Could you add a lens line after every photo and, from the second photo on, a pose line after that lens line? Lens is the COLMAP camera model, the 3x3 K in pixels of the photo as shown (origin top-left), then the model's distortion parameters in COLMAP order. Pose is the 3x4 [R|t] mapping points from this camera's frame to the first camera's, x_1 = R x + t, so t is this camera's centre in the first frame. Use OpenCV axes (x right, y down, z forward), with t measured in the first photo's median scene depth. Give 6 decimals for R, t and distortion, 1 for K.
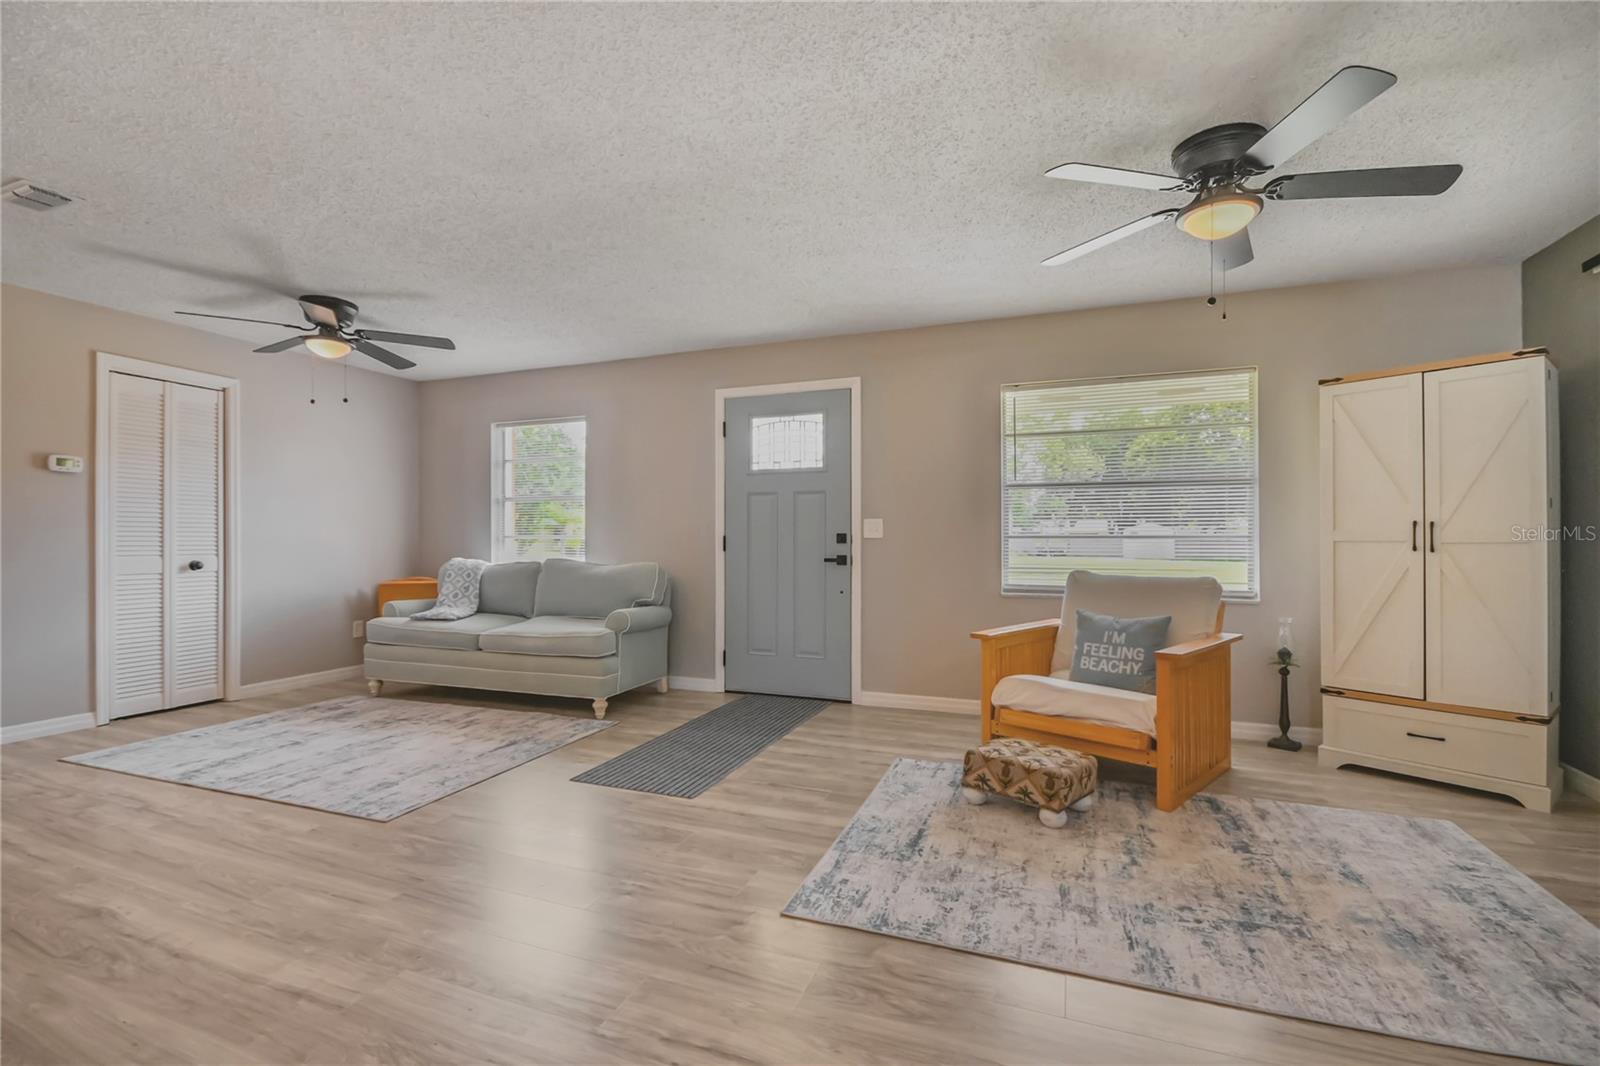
lens RADIAL K [[700.1, 0, 795.6], [0, 700.1, 536.1], [0, 0, 1]] dist [0.023837, -0.019743]
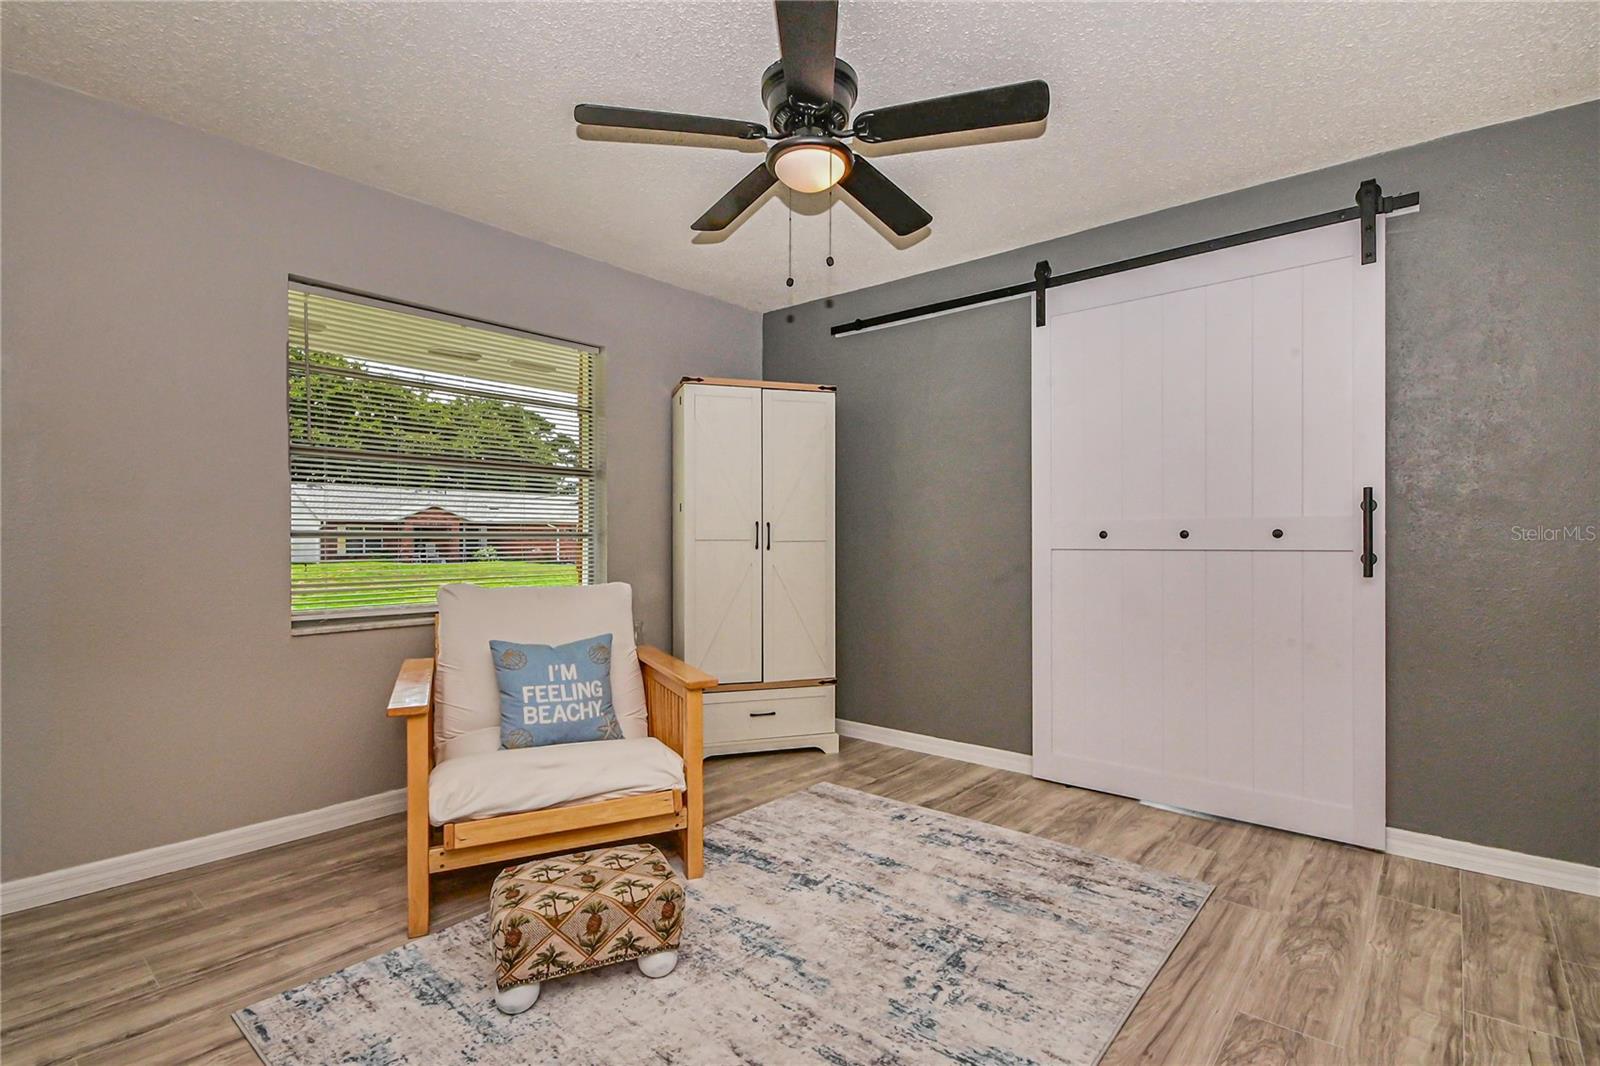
lens RADIAL K [[751.7, 0, 788.1], [0, 751.7, 539.7], [0, 0, 1]] dist [0.000158, -0.000389]
pose [[0.342243, -0.002685, 0.939608, -0.277591], [-0.003842, 0.999984, 0.004256, 0.002271], [-0.939604, -0.005066, 0.342227, 0.701856]]
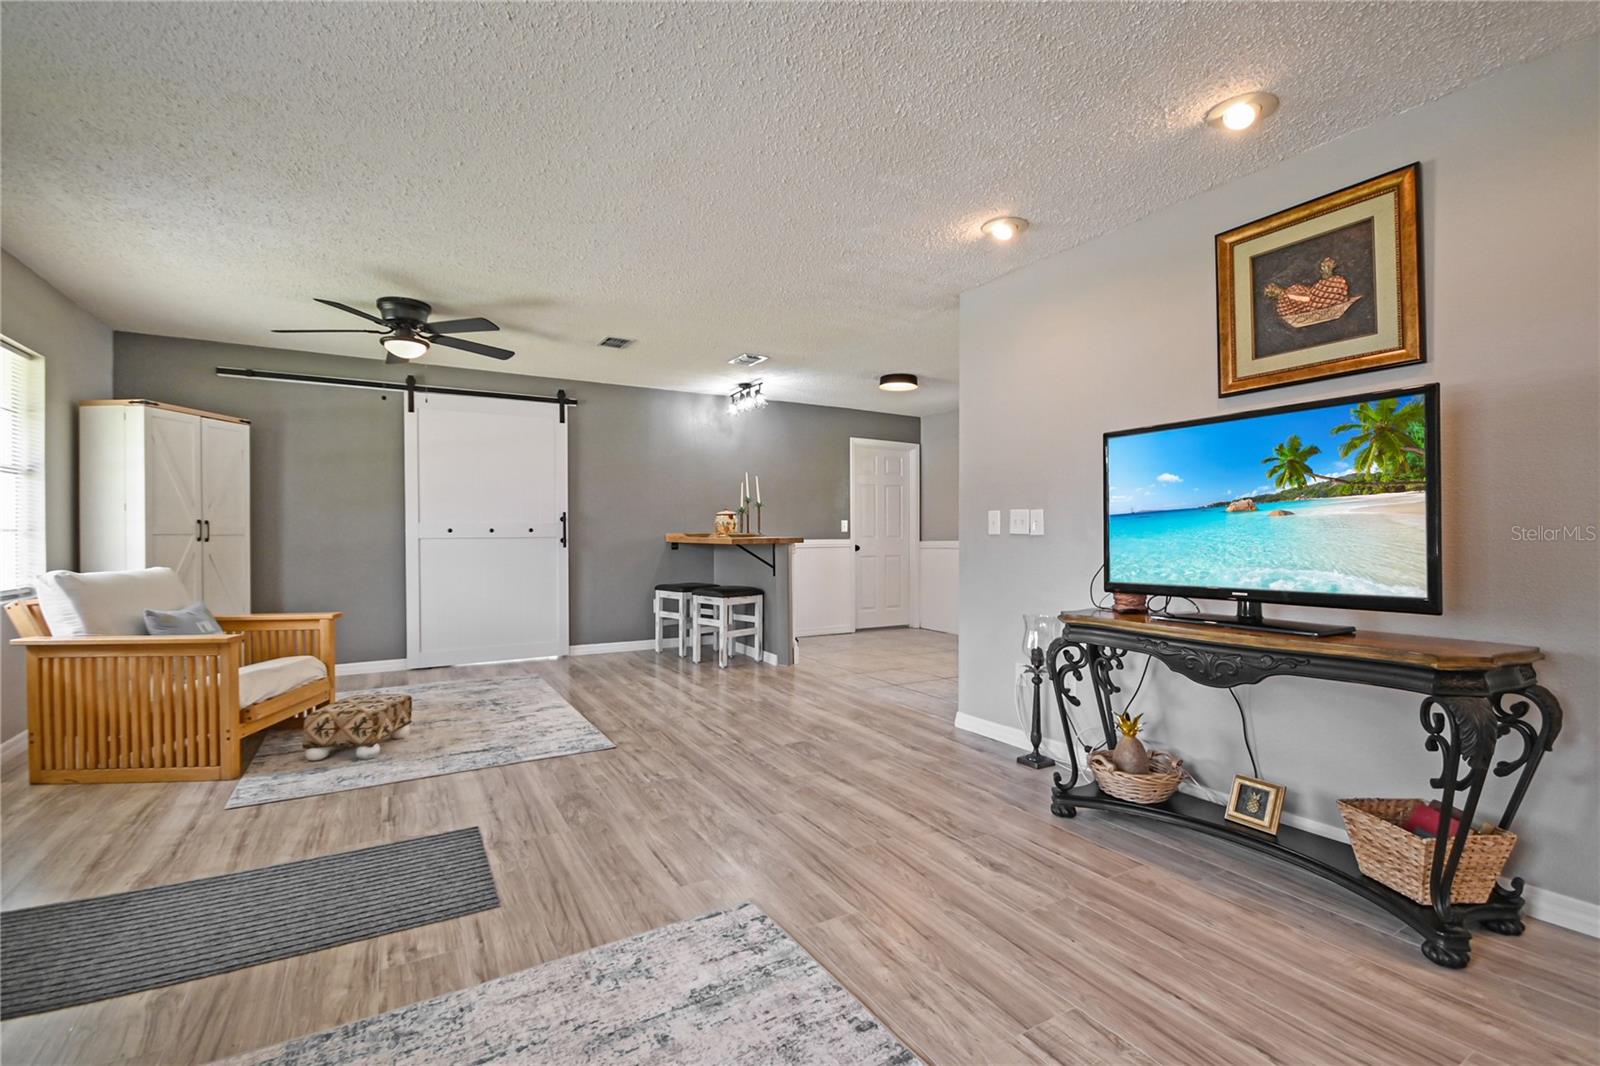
lens RADIAL K [[709.8, 0, 791.6], [0, 709.8, 539.9], [0, 0, 1]] dist [0.001296, -0.008506]
pose [[-0.775490, -0.005911, 0.631332, -1.222008], [-0.001638, 0.999972, 0.007350, 0.008451], [-0.631357, 0.004666, -0.775478, 1.739344]]
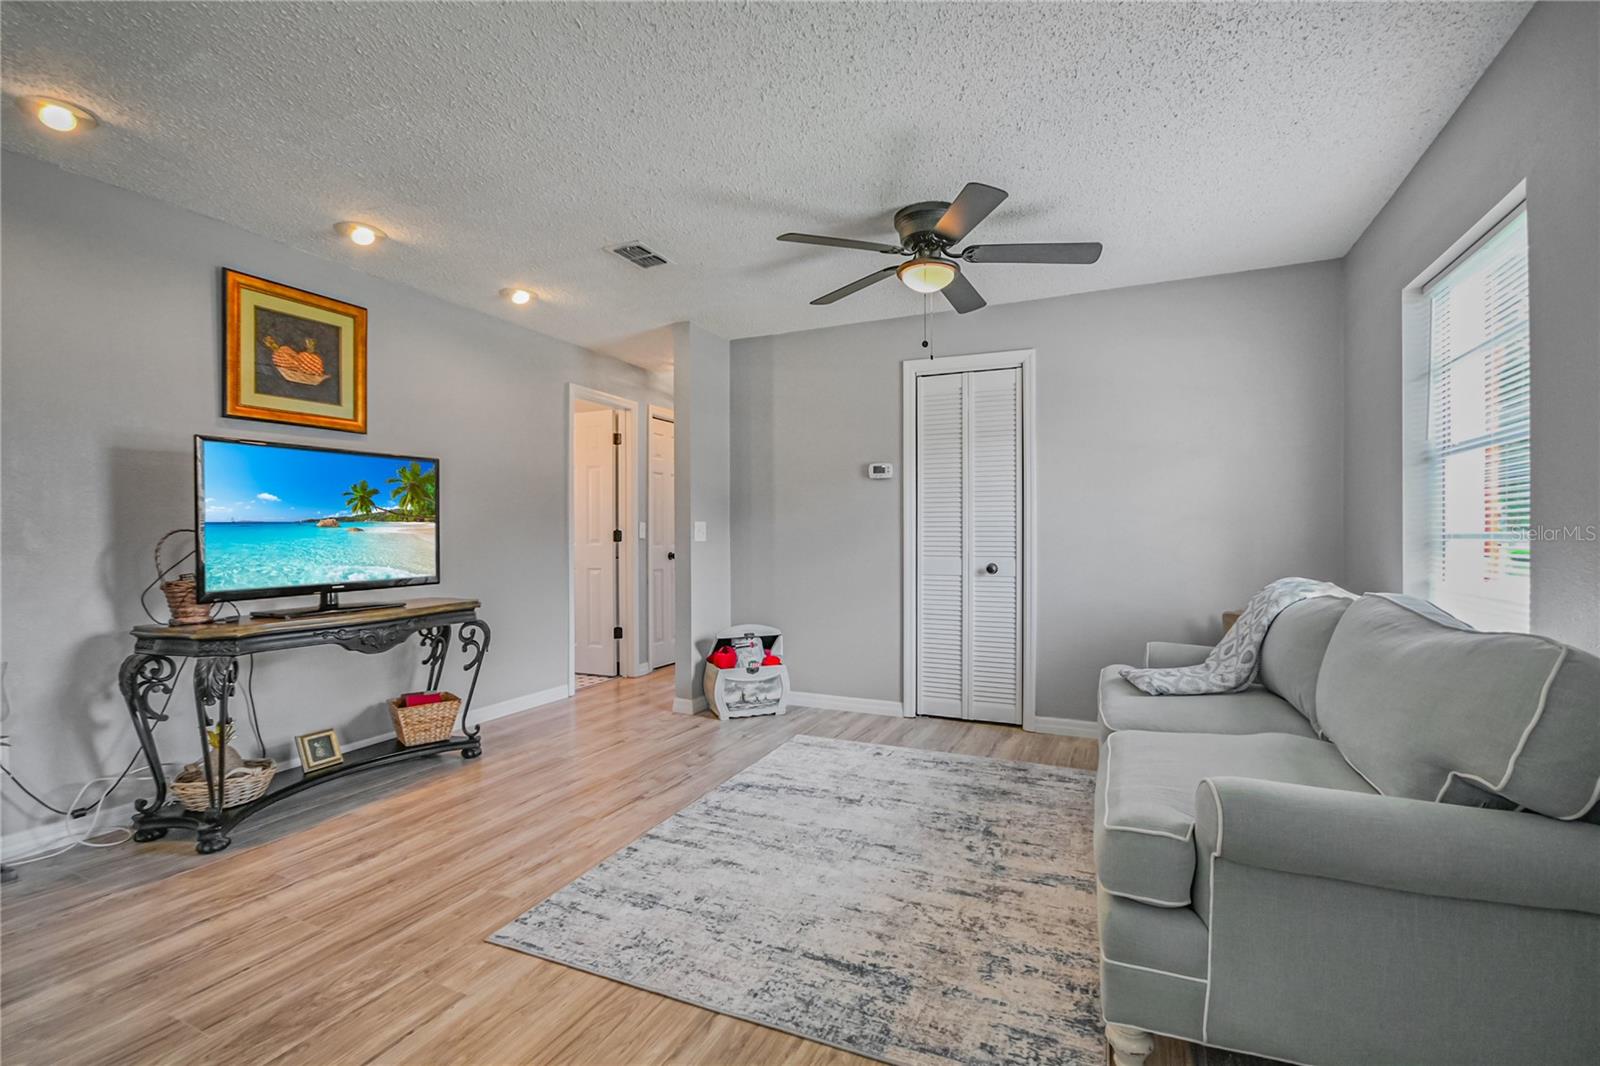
lens RADIAL K [[717.5, 0, 781.1], [0, 717.5, 562.5], [0, 0, 1]] dist [0.016319, 0.000163]
pose [[0.057494, -0.043620, 0.997392, -0.568565], [-0.007752, 0.998995, 0.044137, -0.010516], [-0.998316, -0.010269, 0.057098, 1.059746]]
